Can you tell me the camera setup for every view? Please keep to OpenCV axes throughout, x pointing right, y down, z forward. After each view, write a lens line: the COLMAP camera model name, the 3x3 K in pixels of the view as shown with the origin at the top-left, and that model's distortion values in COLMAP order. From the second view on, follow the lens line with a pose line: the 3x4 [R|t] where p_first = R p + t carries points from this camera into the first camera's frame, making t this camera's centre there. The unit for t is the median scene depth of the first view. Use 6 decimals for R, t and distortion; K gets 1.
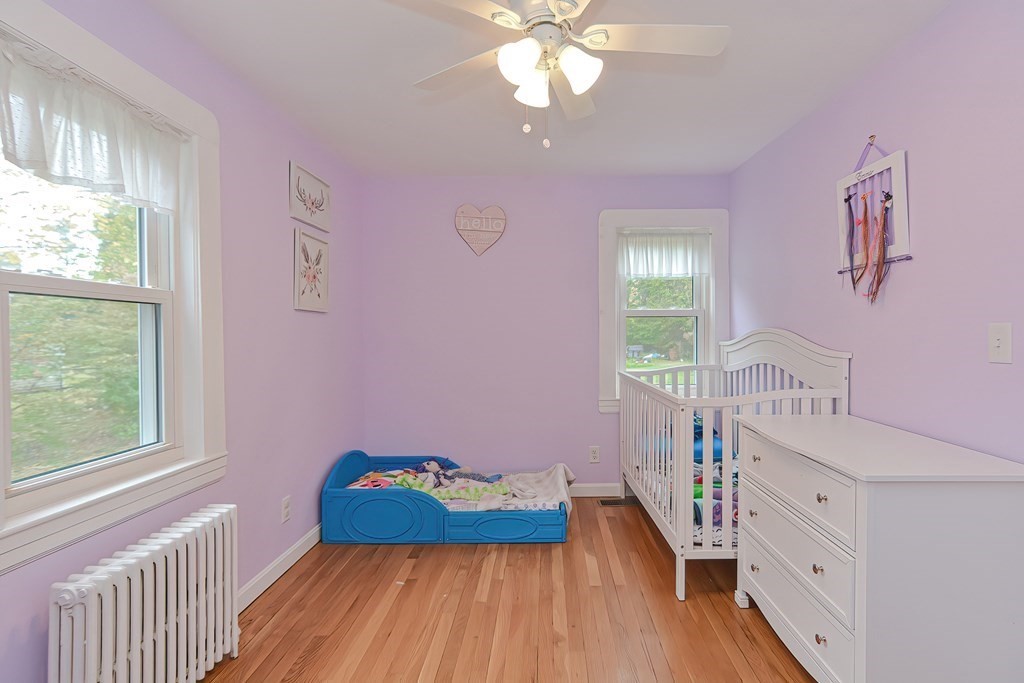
lens RADIAL K [[498.8, 0, 509.3], [0, 498.8, 339.1], [0, 0, 1]] dist [-0.021976, 0.006663]
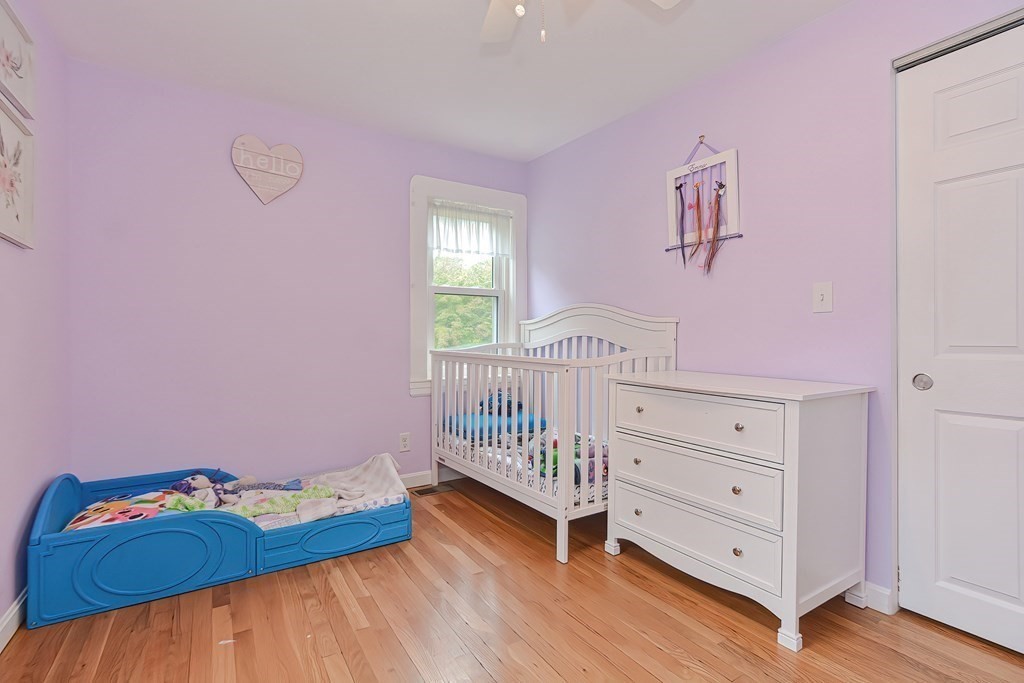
lens RADIAL K [[498.8, 0, 517.9], [0, 498.8, 341.8], [0, 0, 1]] dist [-0.021976, 0.006663]
pose [[0.826522, 0.000241, 0.562905, -0.224802], [0.000217, 1.000000, -0.000748, 0.065072], [-0.562905, 0.000740, 0.826521, 0.176411]]
